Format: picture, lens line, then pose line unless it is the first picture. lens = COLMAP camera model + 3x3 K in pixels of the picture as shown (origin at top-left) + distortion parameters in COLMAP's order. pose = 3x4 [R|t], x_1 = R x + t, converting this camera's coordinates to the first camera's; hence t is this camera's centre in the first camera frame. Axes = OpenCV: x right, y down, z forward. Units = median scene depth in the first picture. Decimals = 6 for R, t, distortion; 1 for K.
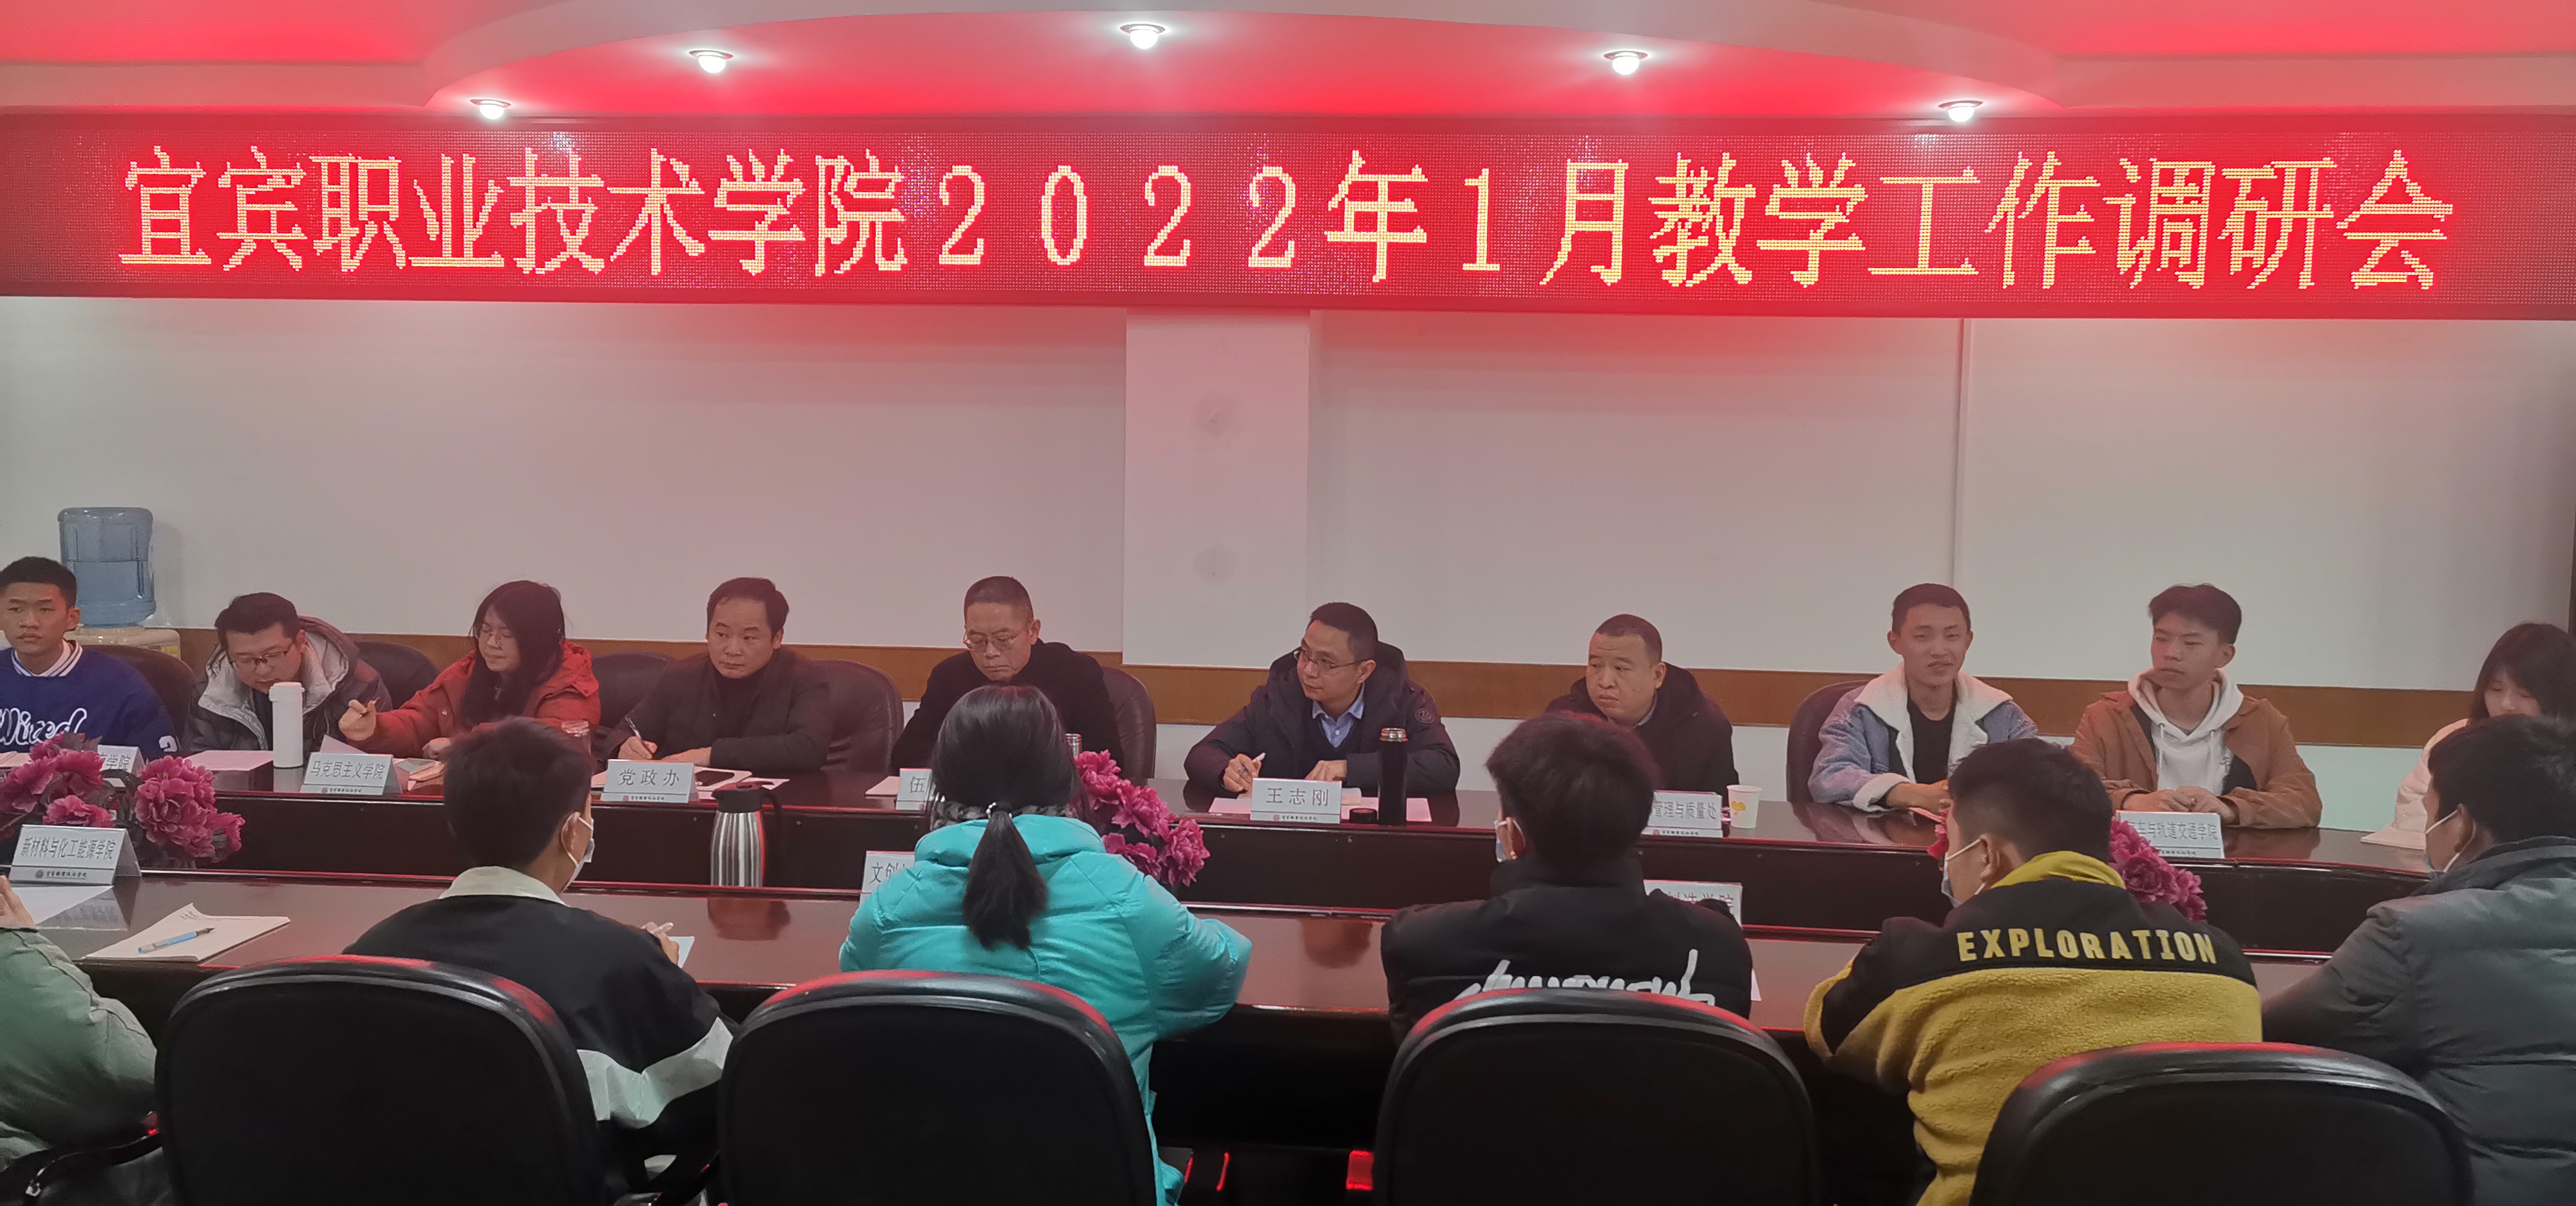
lens RADIAL K [[1959.8, 0, 1262.8], [0, 1959.8, 612.5], [0, 0, 1]] dist [0.067089, -0.053748]
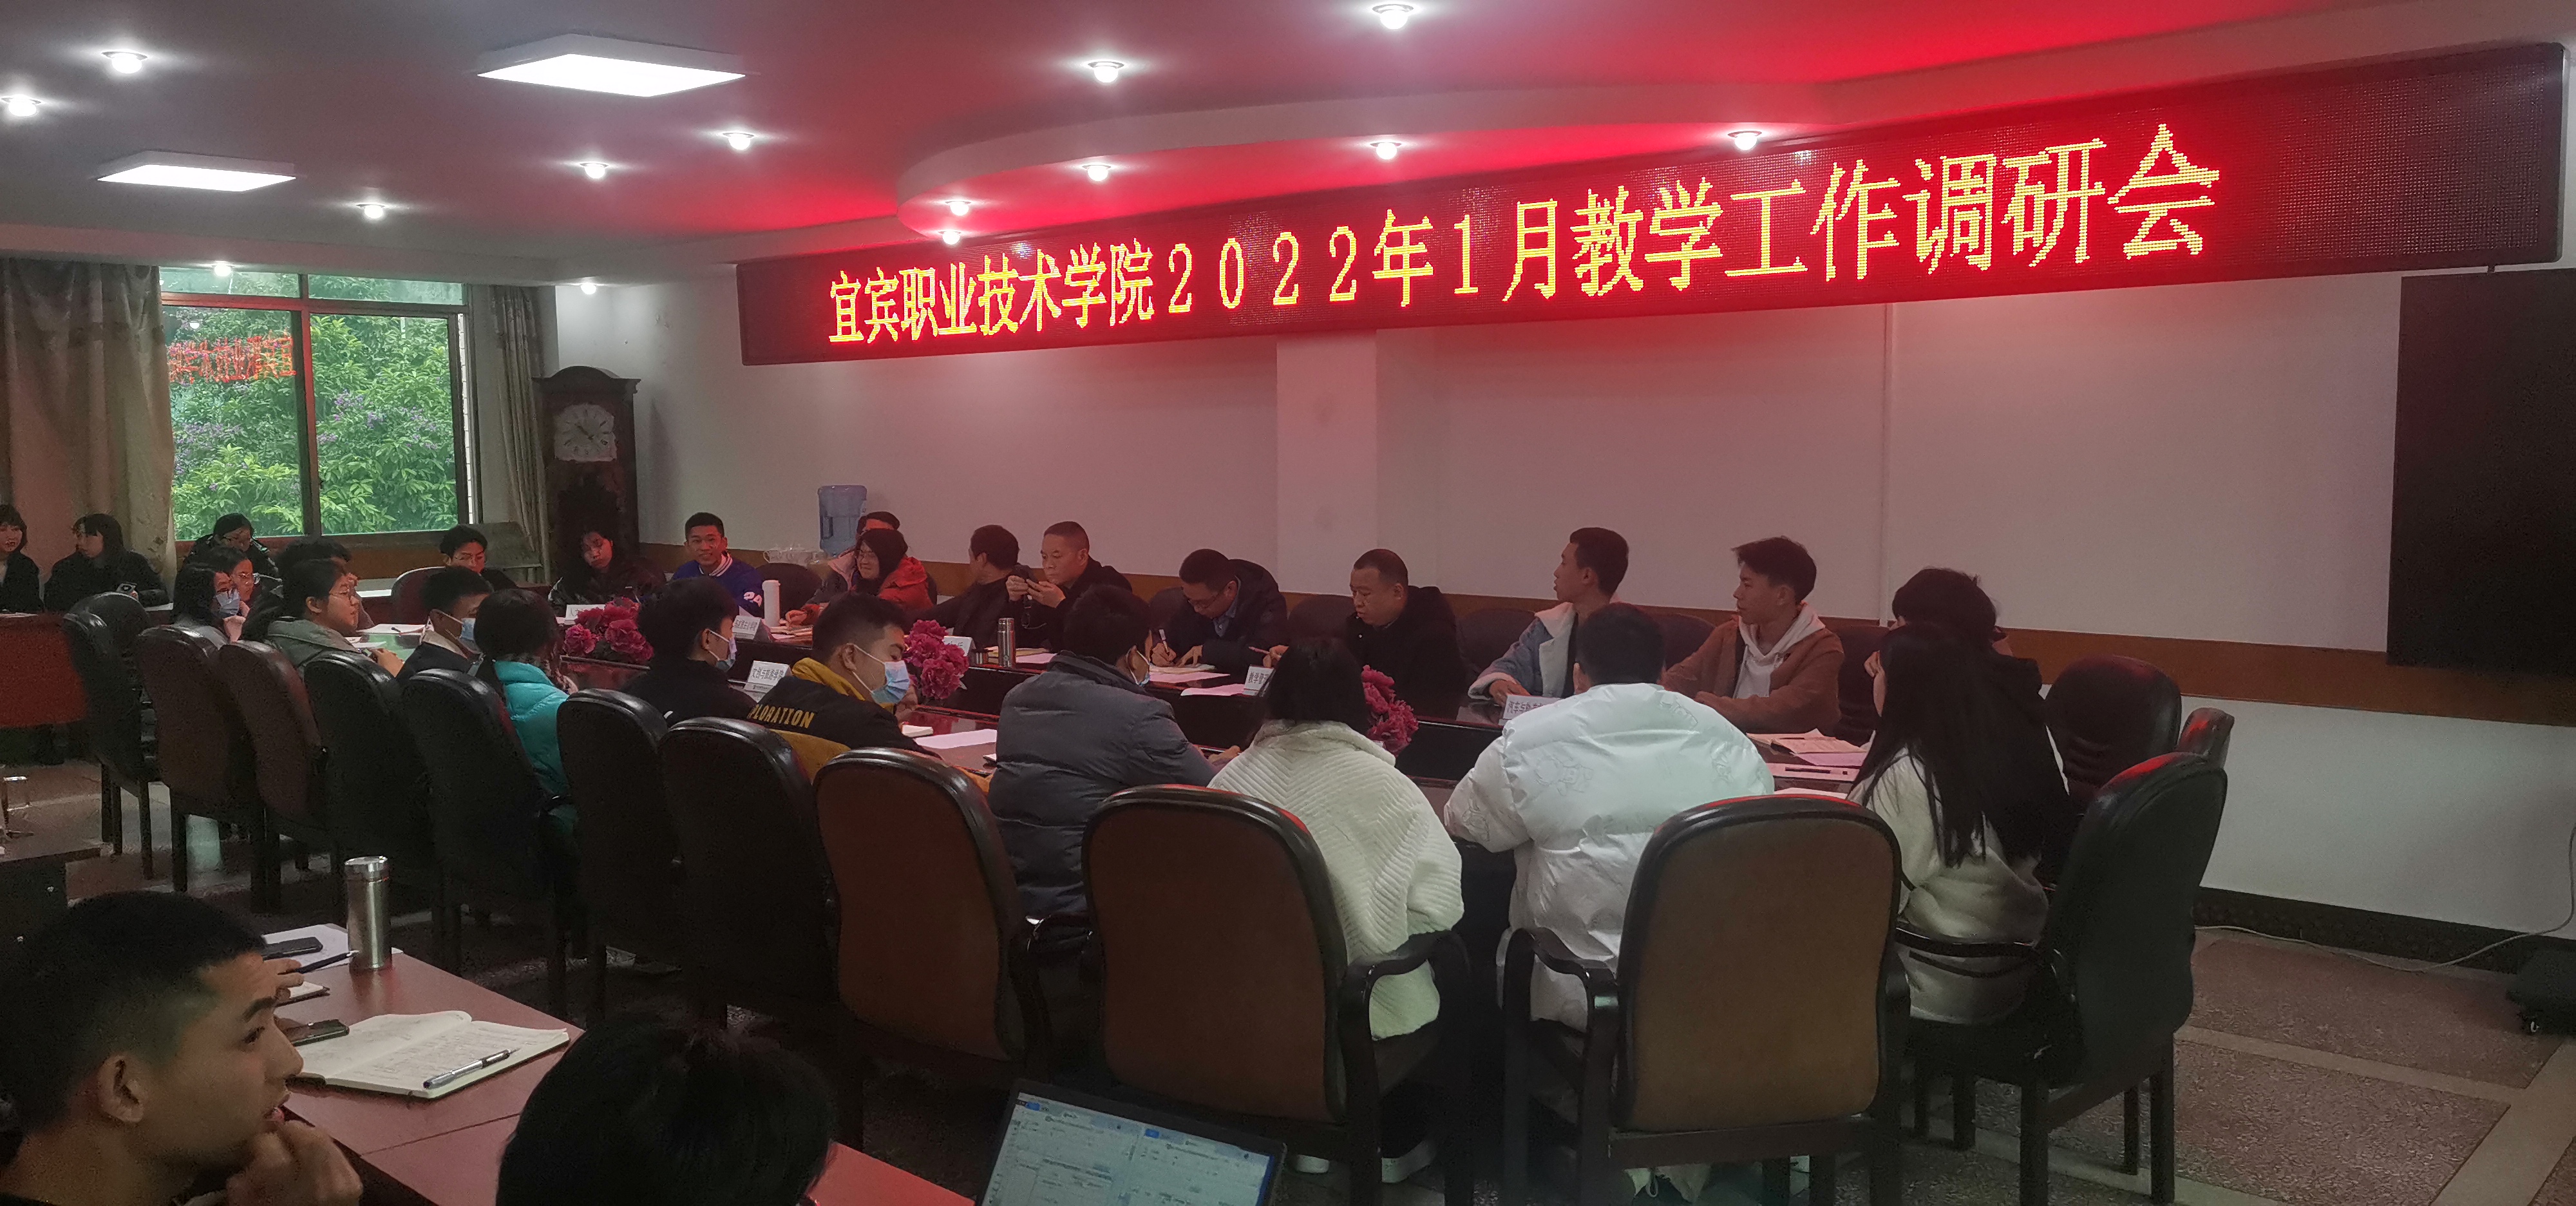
lens RADIAL K [[1959.8, 0, 1304.3], [0, 1959.8, 599.7], [0, 0, 1]] dist [0.067089, -0.053748]
pose [[0.799975, 0.026307, -0.599457, 0.813044], [-0.029868, 0.999546, 0.004005, 0.026986], [0.599290, 0.014700, 0.800397, -0.102698]]
